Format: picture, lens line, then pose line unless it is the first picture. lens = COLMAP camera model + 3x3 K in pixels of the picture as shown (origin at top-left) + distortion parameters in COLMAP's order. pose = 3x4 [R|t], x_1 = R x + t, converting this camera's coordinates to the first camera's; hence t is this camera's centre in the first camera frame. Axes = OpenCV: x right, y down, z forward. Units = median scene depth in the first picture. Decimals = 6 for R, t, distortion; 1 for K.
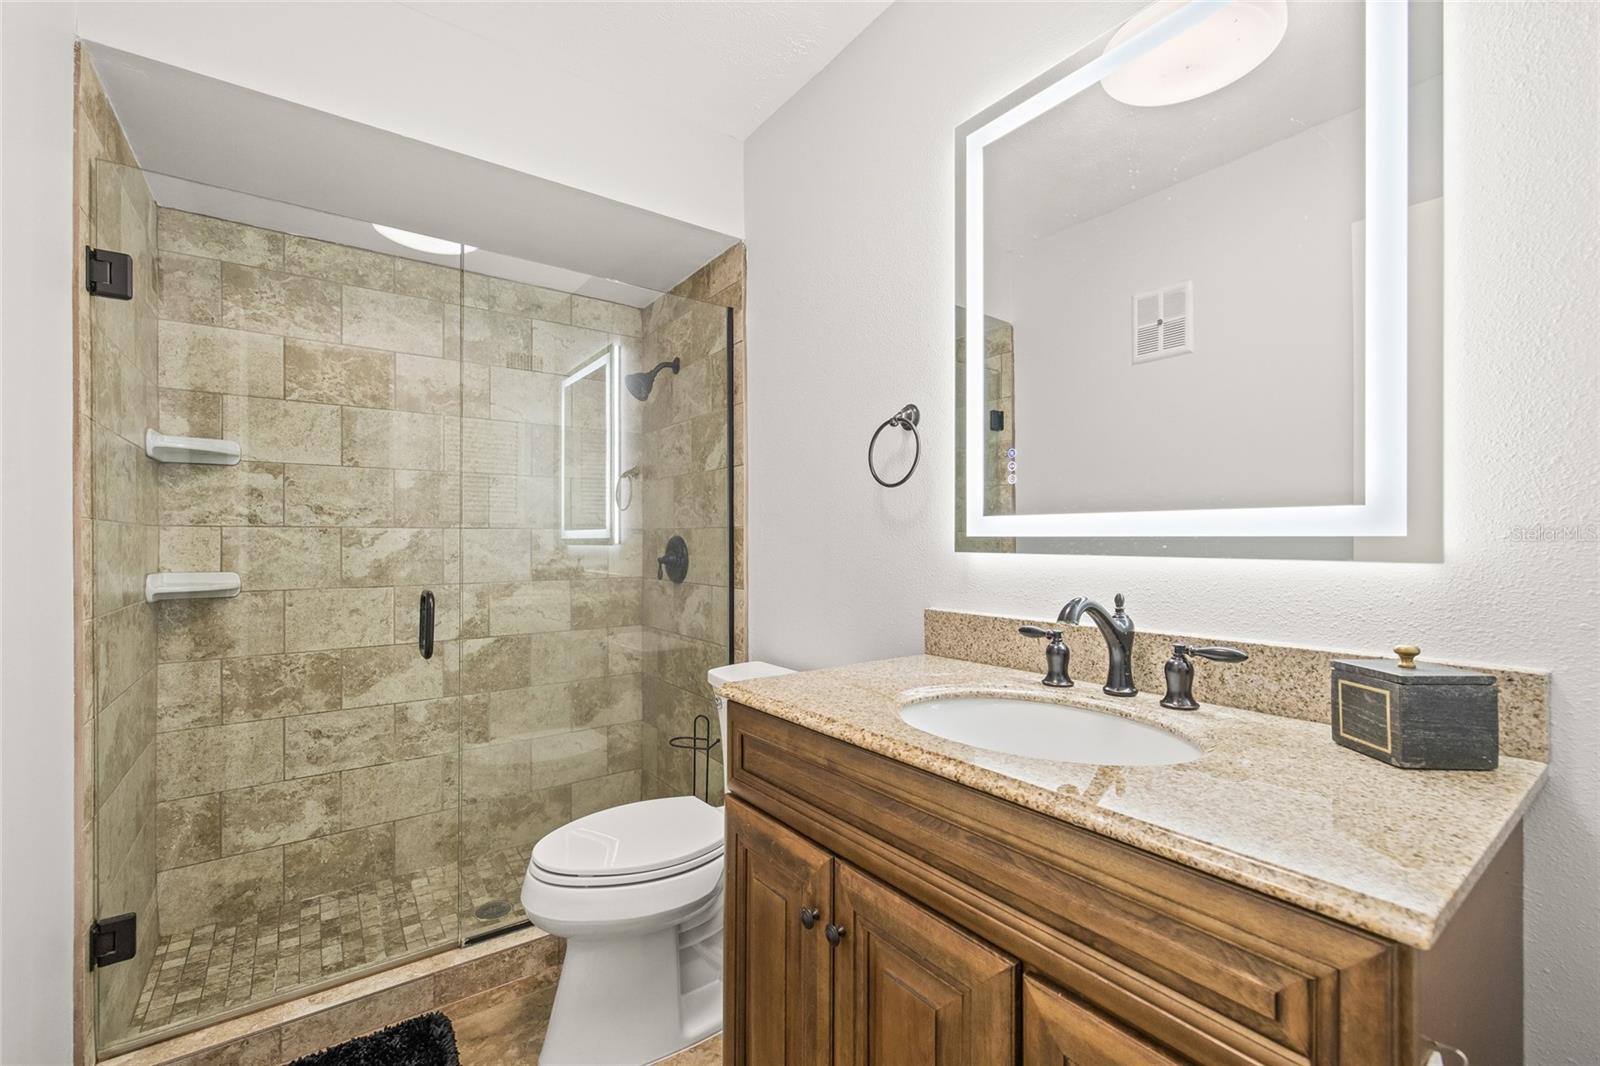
lens RADIAL K [[679.9, 0, 796.7], [0, 679.9, 538.6], [0, 0, 1]] dist [0.000788, 0.000415]
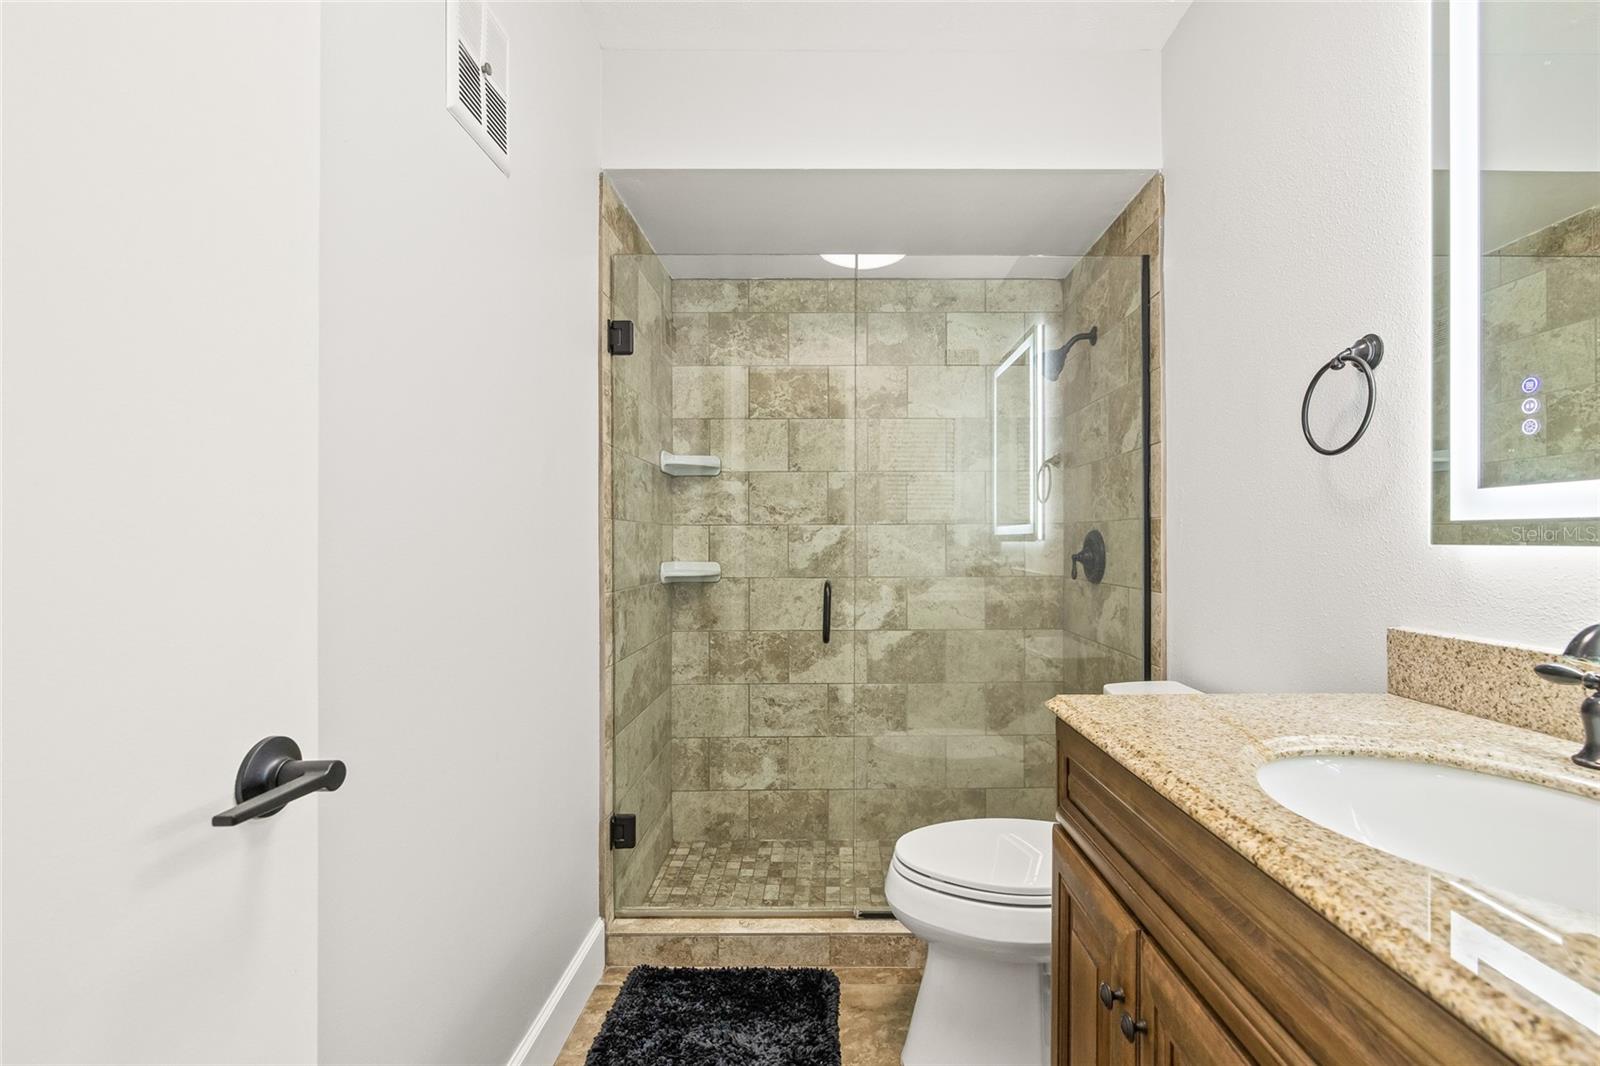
lens RADIAL K [[724.6, 0, 833.2], [0, 724.6, 539.8], [0, 0, 1]] dist [0.000018, 0.000331]
pose [[0.811616, -0.001793, -0.584188, 0.110201], [0.002767, 0.999996, 0.000775, 0.008182], [0.584185, -0.002245, 0.811618, 0.051163]]
